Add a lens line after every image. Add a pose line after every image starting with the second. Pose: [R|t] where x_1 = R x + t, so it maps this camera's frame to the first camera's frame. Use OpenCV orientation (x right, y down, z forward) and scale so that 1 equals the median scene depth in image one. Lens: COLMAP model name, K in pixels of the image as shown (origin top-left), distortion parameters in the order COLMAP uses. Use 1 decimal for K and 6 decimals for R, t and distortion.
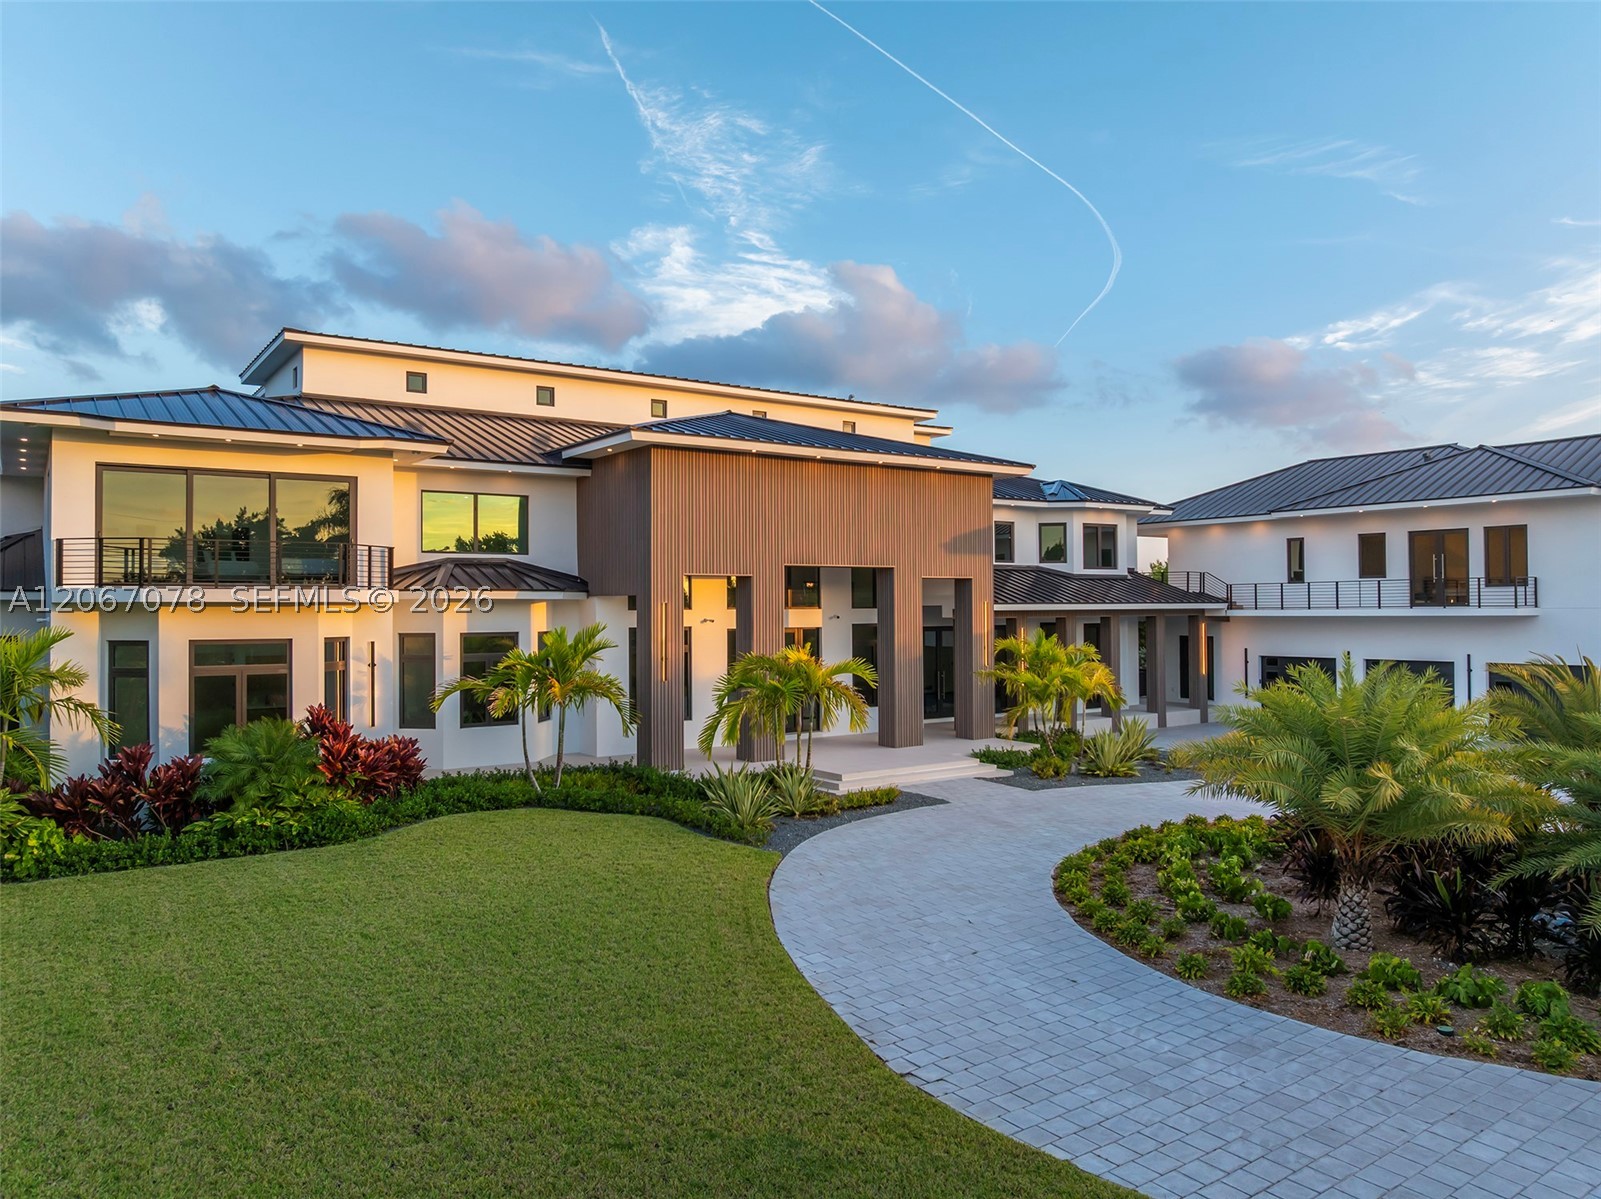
lens RADIAL K [[1127.4, 0, 800.5], [0, 1127.4, 599.5], [0, 0, 1]] dist [-0.040505, 0.006086]
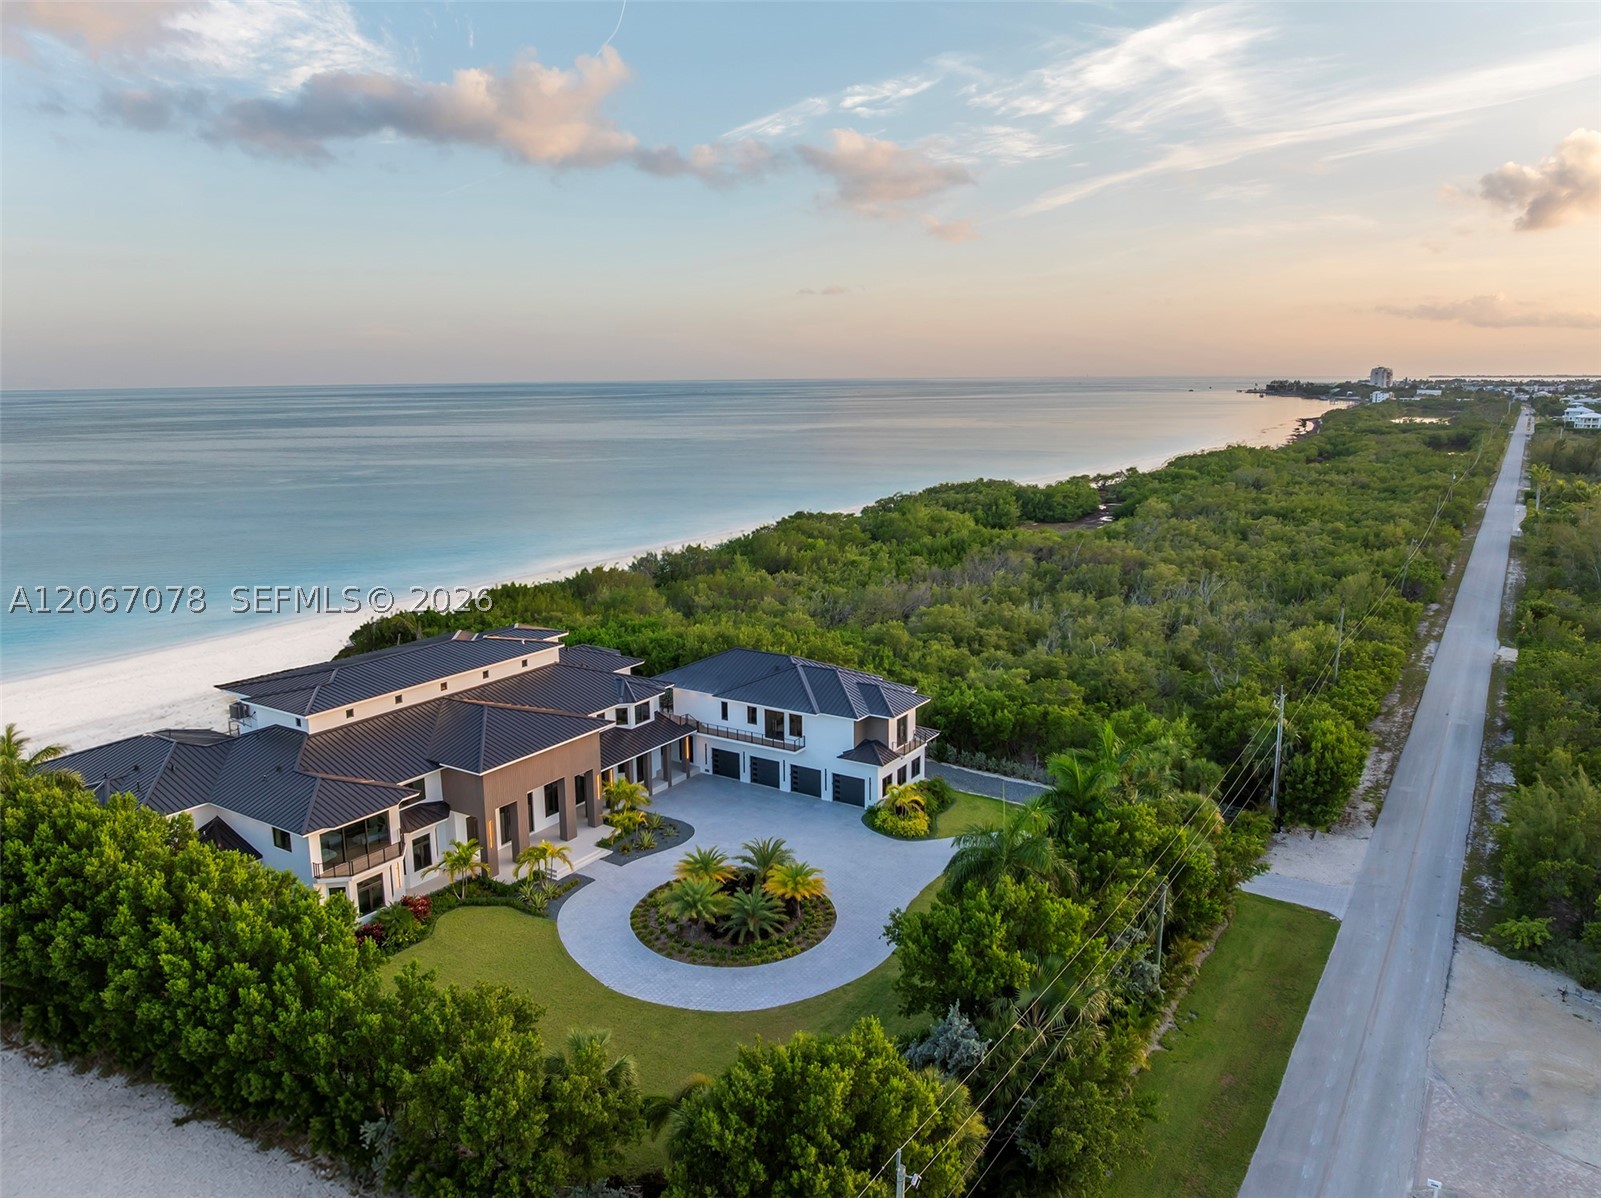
lens RADIAL K [[1144.6, 0, 800.5], [0, 1144.6, 599.0], [0, 0, 1]] dist [-0.020352, -0.002794]
pose [[0.926259, -0.072378, 0.369873, -0.386190], [-0.002419, 0.980225, 0.197871, -1.024851], [-0.376881, -0.184175, 0.907767, -1.649155]]
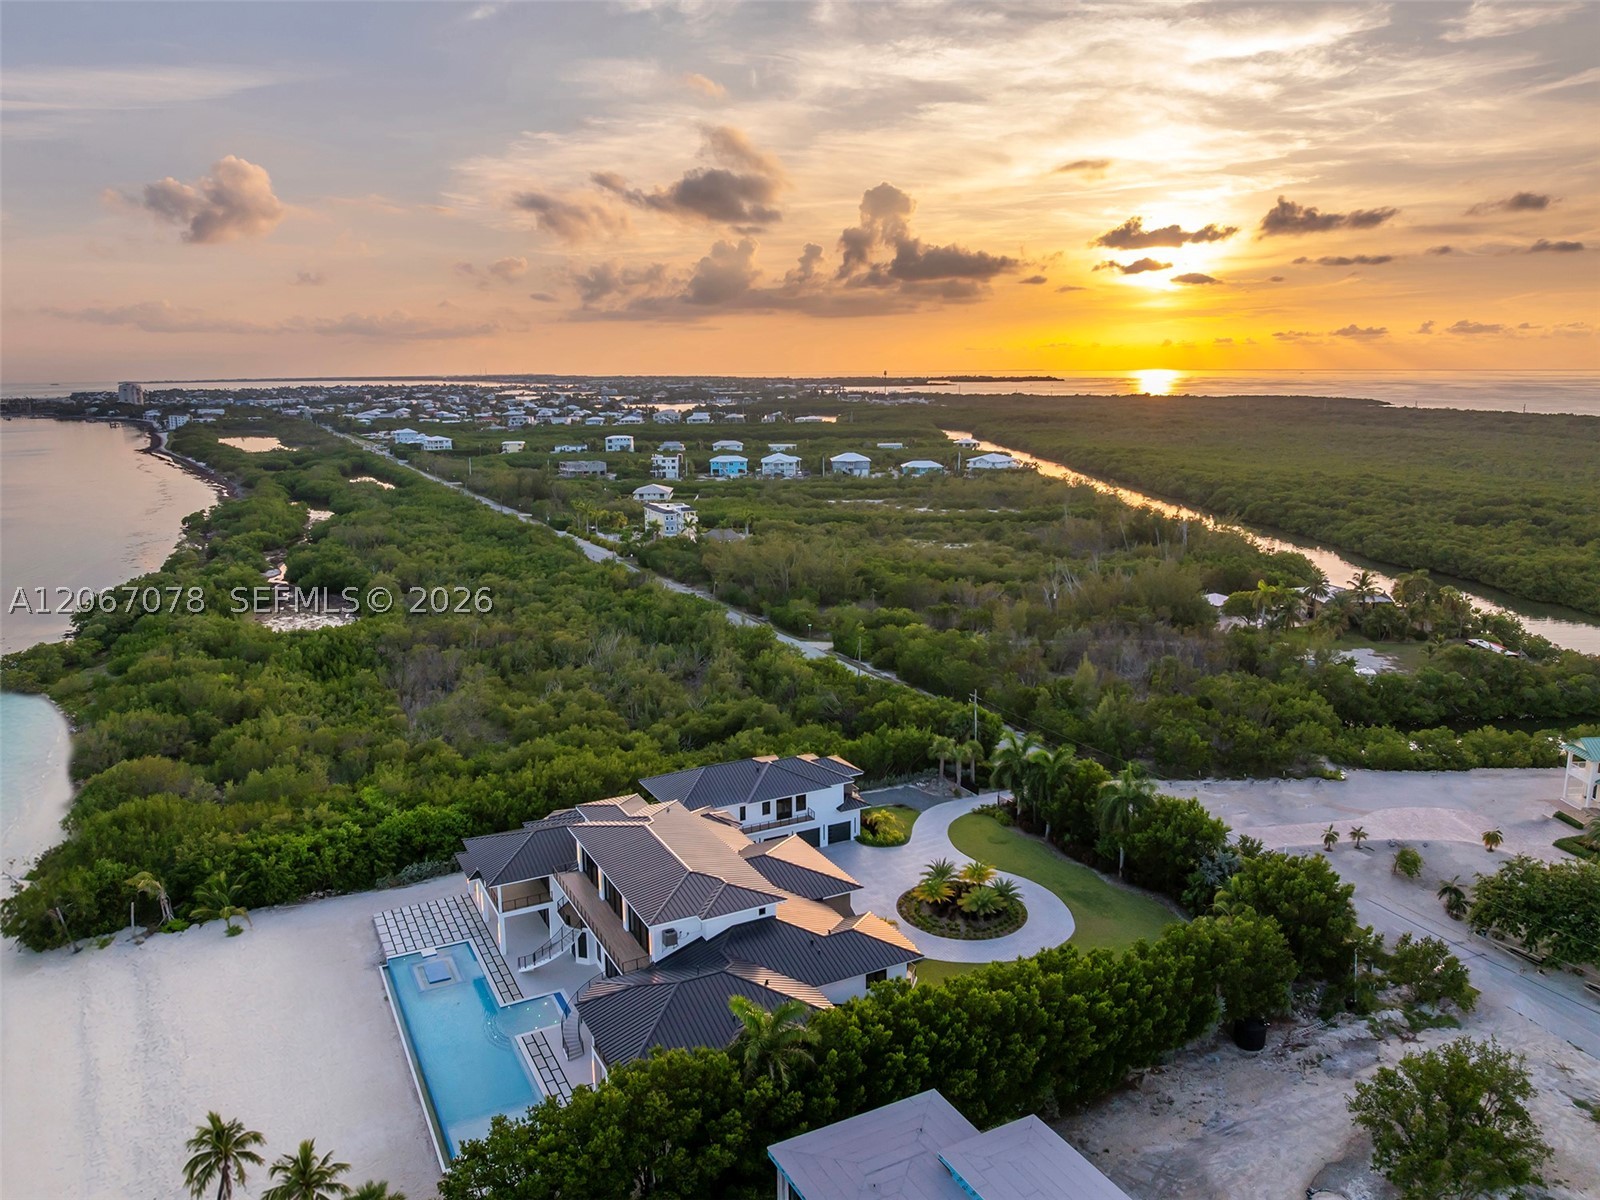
lens RADIAL K [[1126.7, 0, 800.0], [0, 1126.7, 600.0], [0, 0, 1]] dist [-0.040505, 0.006086]
pose [[0.129943, -0.199225, 0.971300, -3.212674], [0.000213, 0.979611, 0.200902, -1.645683], [-0.991521, -0.025899, 0.127336, 0.674812]]
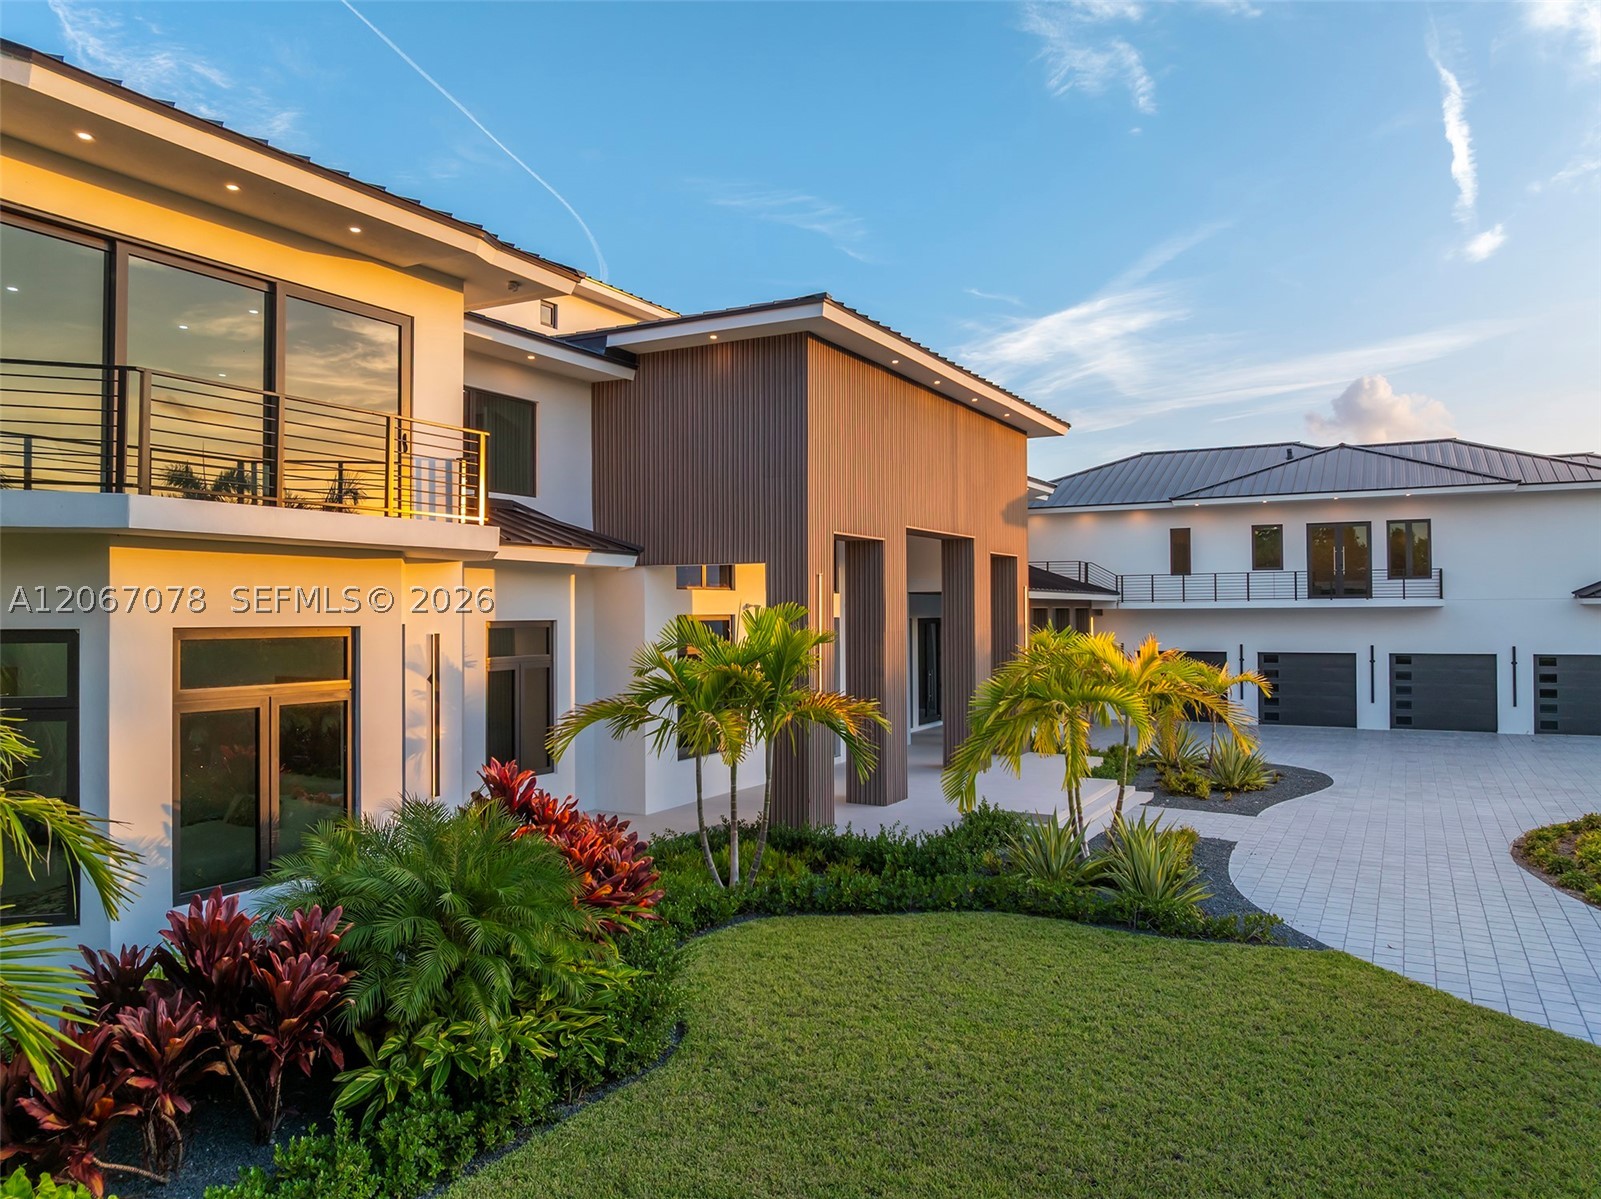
lens RADIAL K [[1111.0, 0, 800.5], [0, 1111.0, 599.5], [0, 0, 1]] dist [-0.026772, 0.009532]
pose [[0.899234, 0.007840, 0.437398, -0.384843], [-0.005825, 0.999965, -0.005949, 0.020458], [-0.437429, 0.002801, 0.899249, 0.386240]]
